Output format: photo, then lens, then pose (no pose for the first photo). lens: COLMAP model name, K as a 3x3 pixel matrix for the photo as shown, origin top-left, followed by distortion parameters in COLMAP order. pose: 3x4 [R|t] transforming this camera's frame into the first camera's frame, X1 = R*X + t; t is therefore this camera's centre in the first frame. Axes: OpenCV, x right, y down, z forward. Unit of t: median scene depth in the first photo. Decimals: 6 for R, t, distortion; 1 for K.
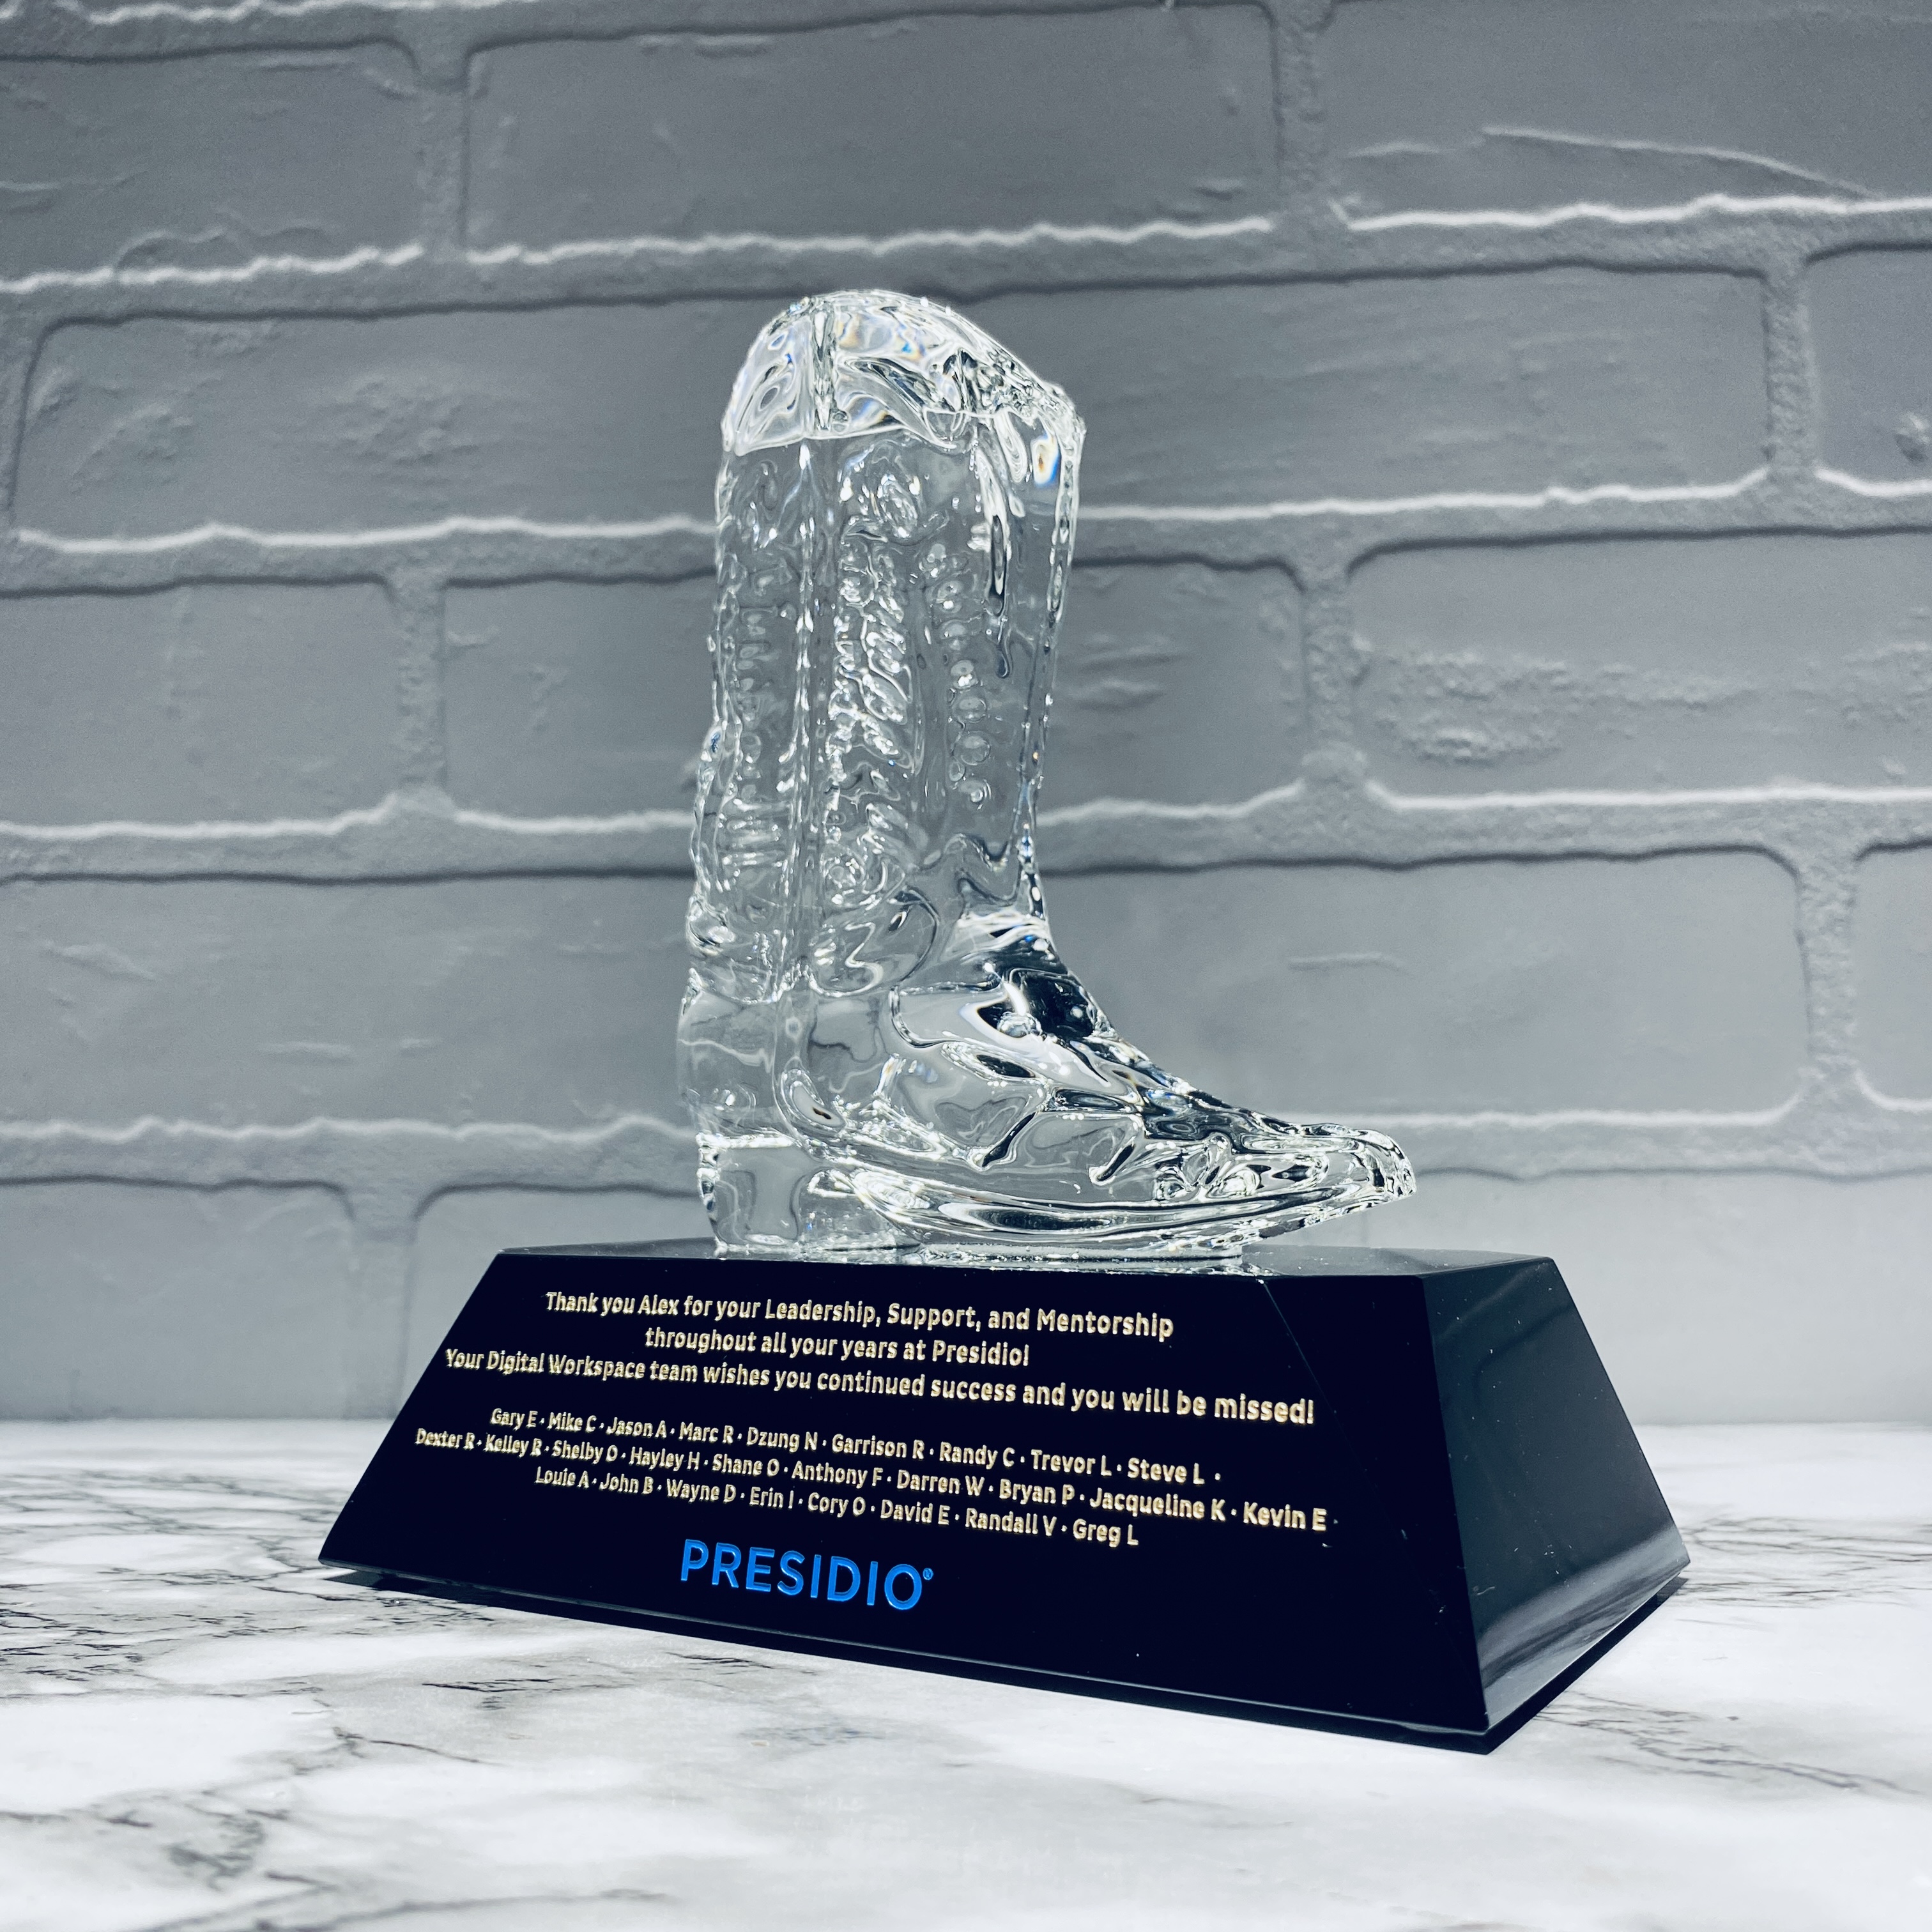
lens RADIAL K [[1998.6, 0, 966.0], [0, 1998.6, 966.0], [0, 0, 1]] dist [-0.017844, 0.010733]
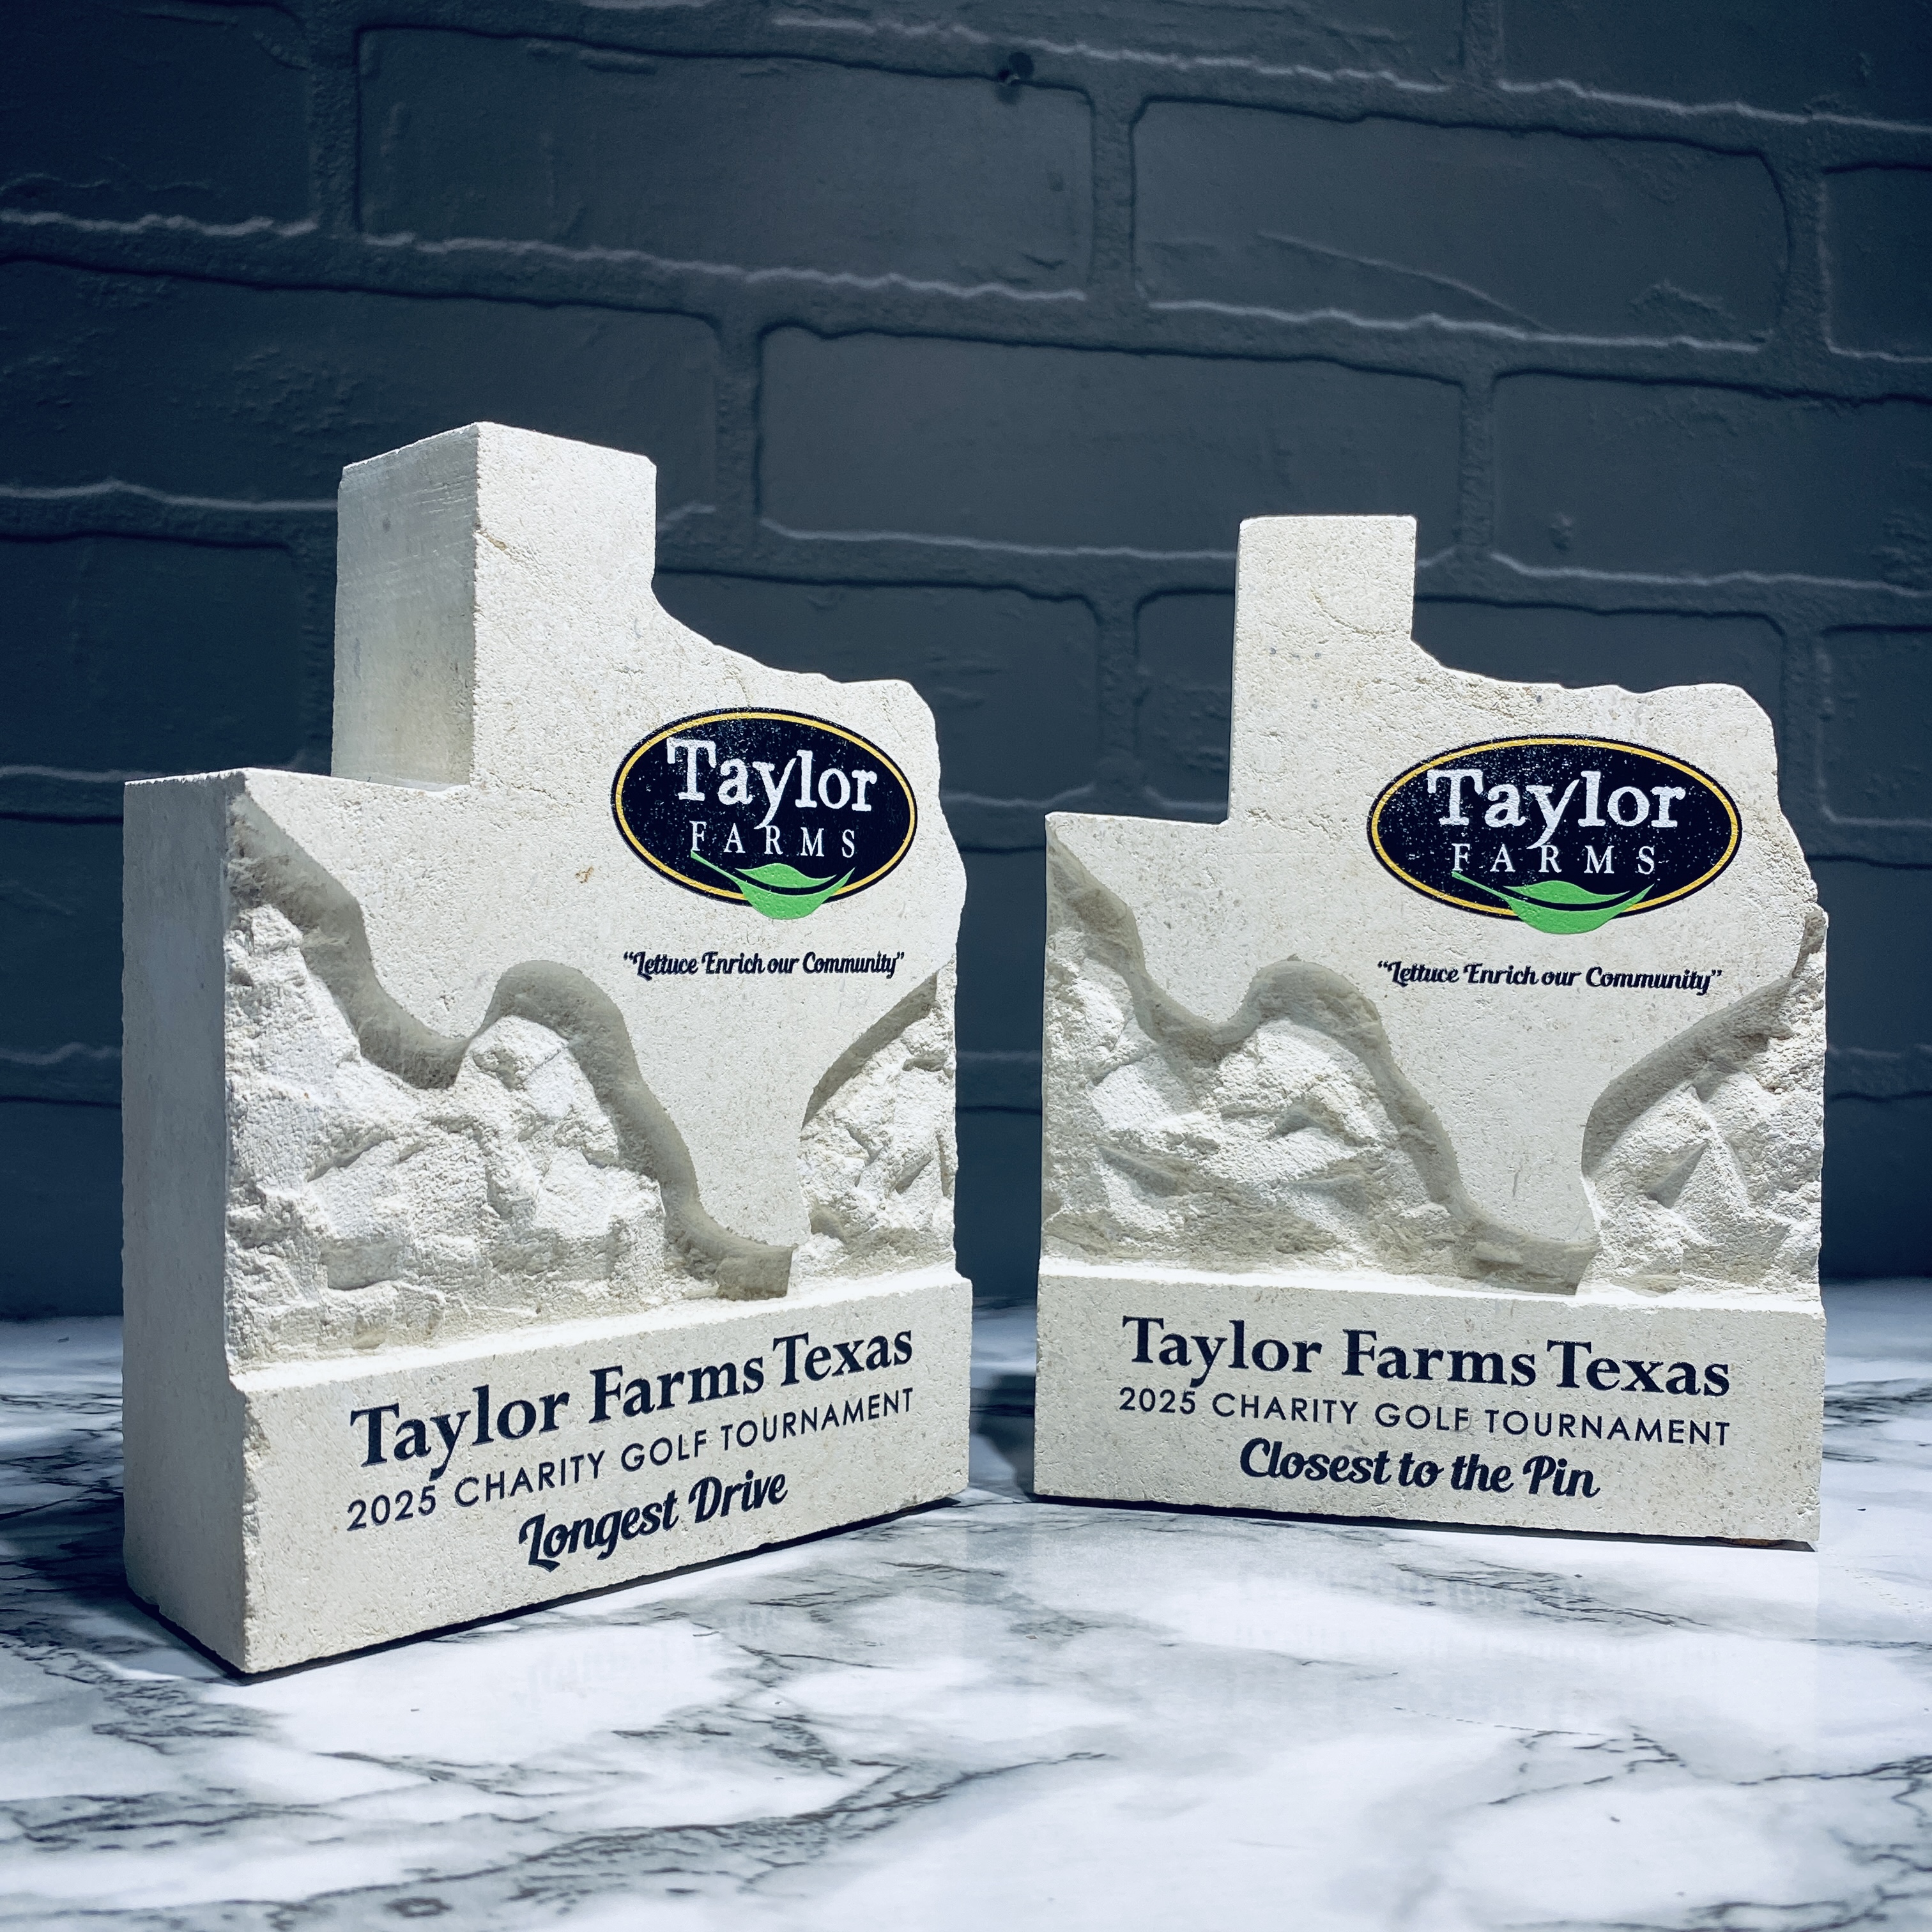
lens RADIAL K [[1904.2, 0, 973.5], [0, 1904.2, 1001.3], [0, 0, 1]] dist [-0.007982, -0.003806]
pose [[0.966532, 0.014208, 0.256153, -0.194530], [-0.049801, 0.989863, 0.133007, -0.106133], [-0.251667, -0.141312, 0.957442, -0.119728]]
